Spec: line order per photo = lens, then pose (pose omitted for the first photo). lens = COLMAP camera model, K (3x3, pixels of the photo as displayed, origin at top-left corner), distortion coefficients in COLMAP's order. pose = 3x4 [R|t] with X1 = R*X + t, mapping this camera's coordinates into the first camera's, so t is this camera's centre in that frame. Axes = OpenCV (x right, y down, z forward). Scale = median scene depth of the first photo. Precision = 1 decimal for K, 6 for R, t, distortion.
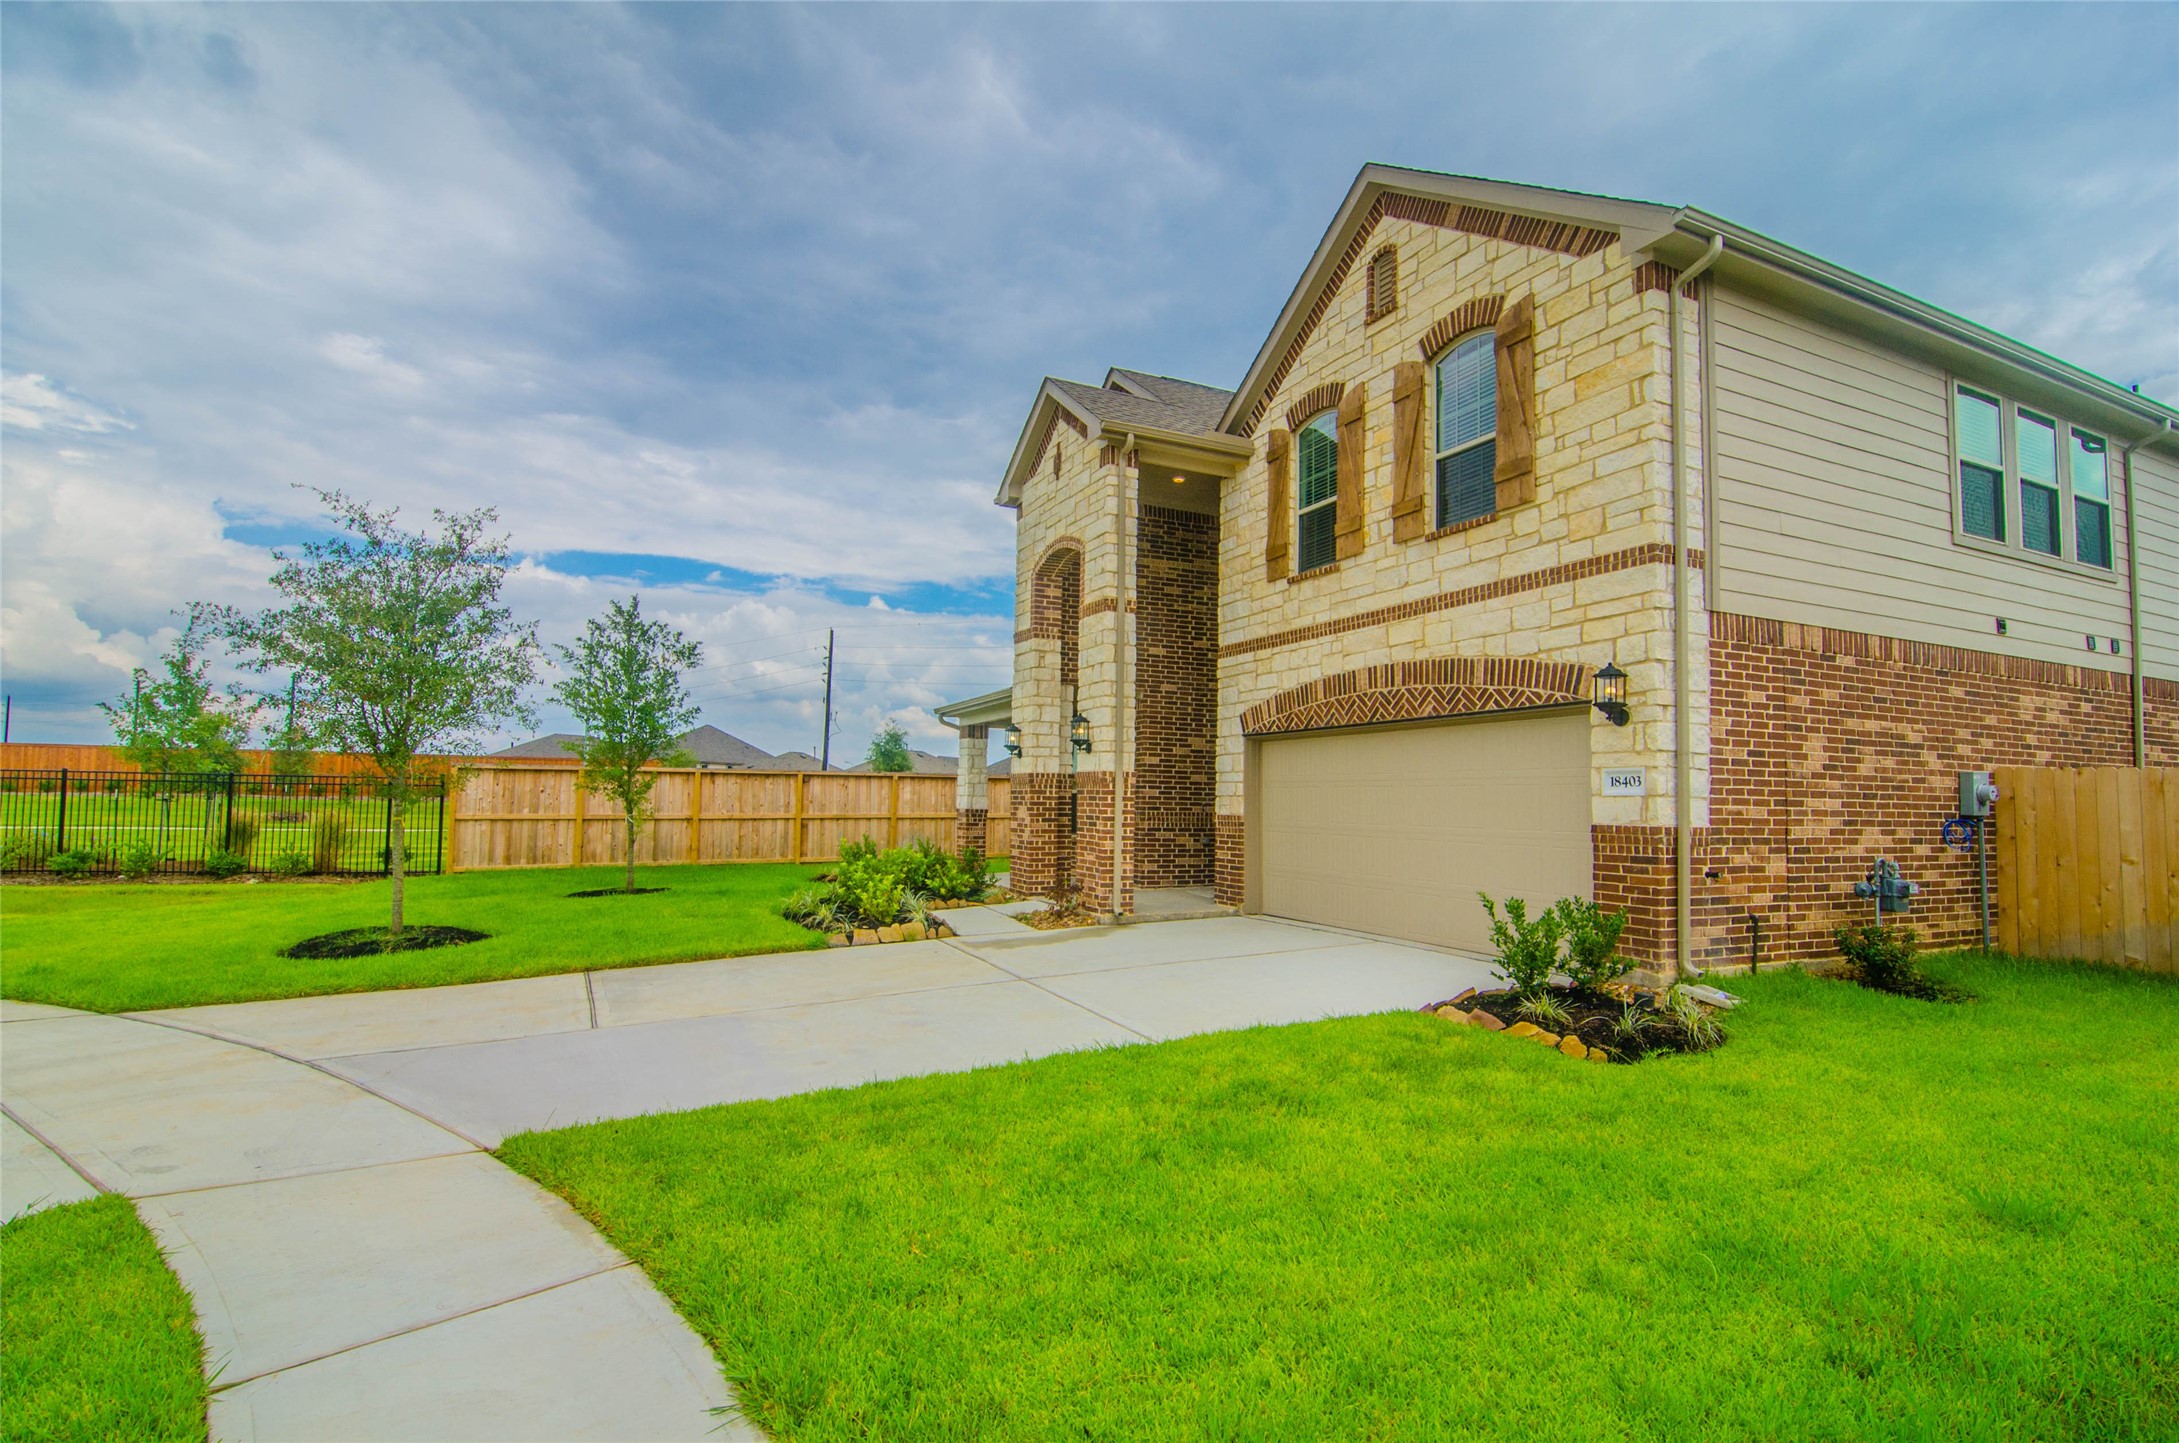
lens RADIAL K [[1054.3, 0, 1097.2], [0, 1054.3, 759.2], [0, 0, 1]] dist [-0.007823, -0.009058]
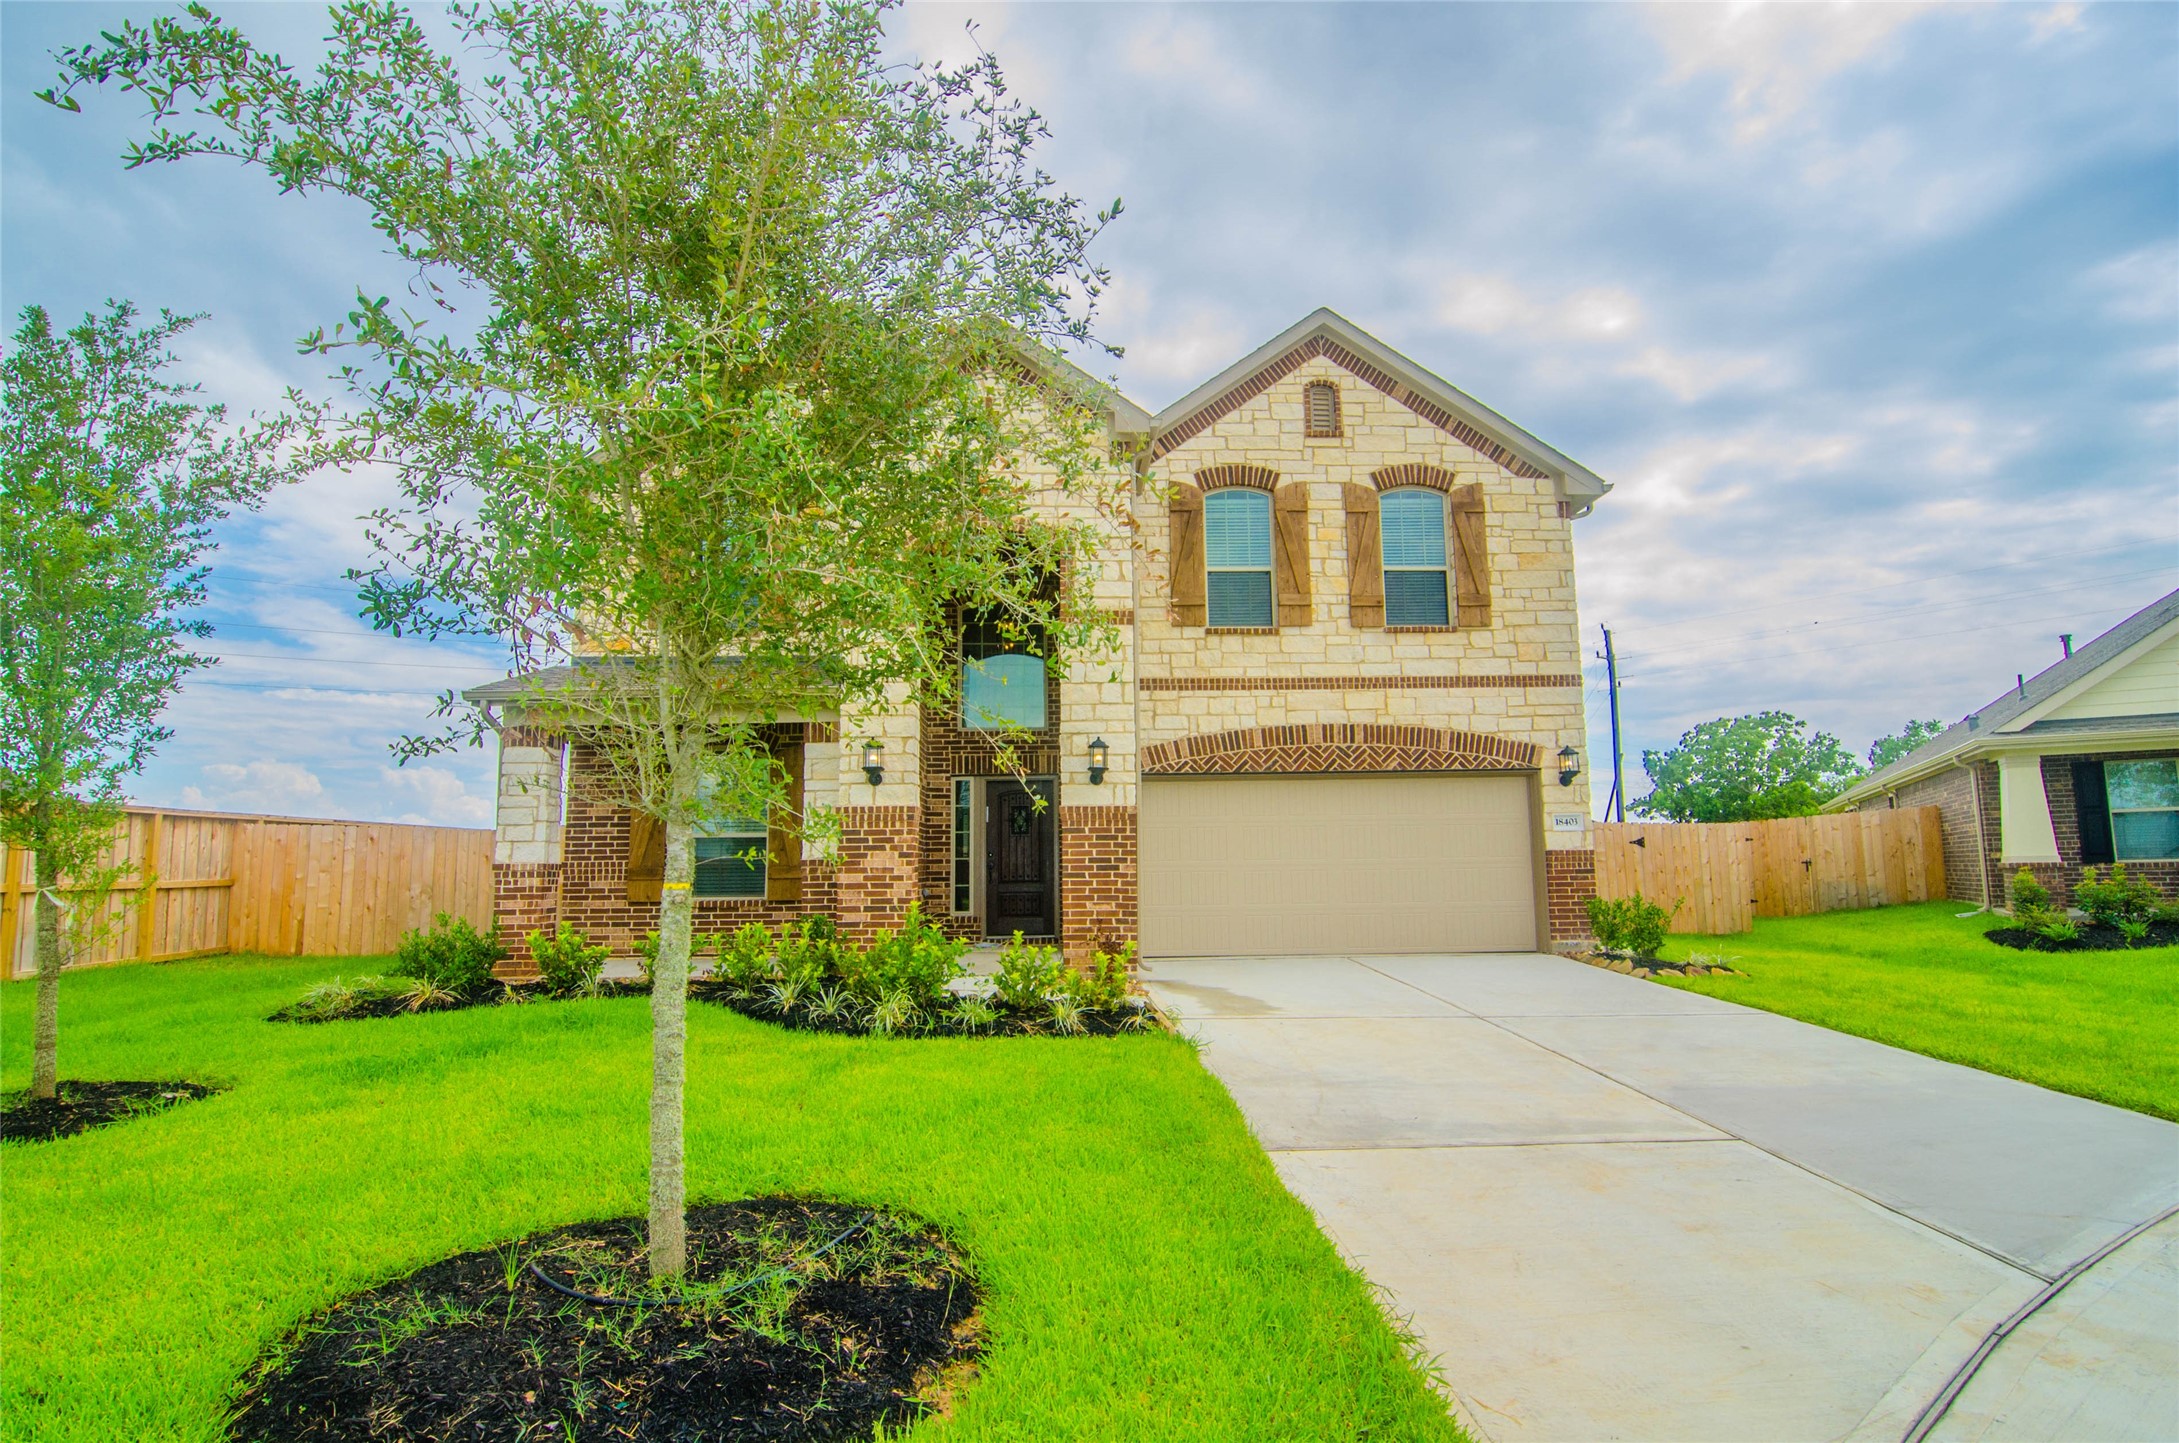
lens RADIAL K [[1054.3, 0, 1112.4], [0, 1054.3, 752.3], [0, 0, 1]] dist [-0.007823, -0.009058]
pose [[0.397219, 0.071820, 0.914909, -1.123720], [-0.020319, 0.997377, -0.069472, 0.037929], [-0.917499, 0.009006, 0.397637, 0.924130]]
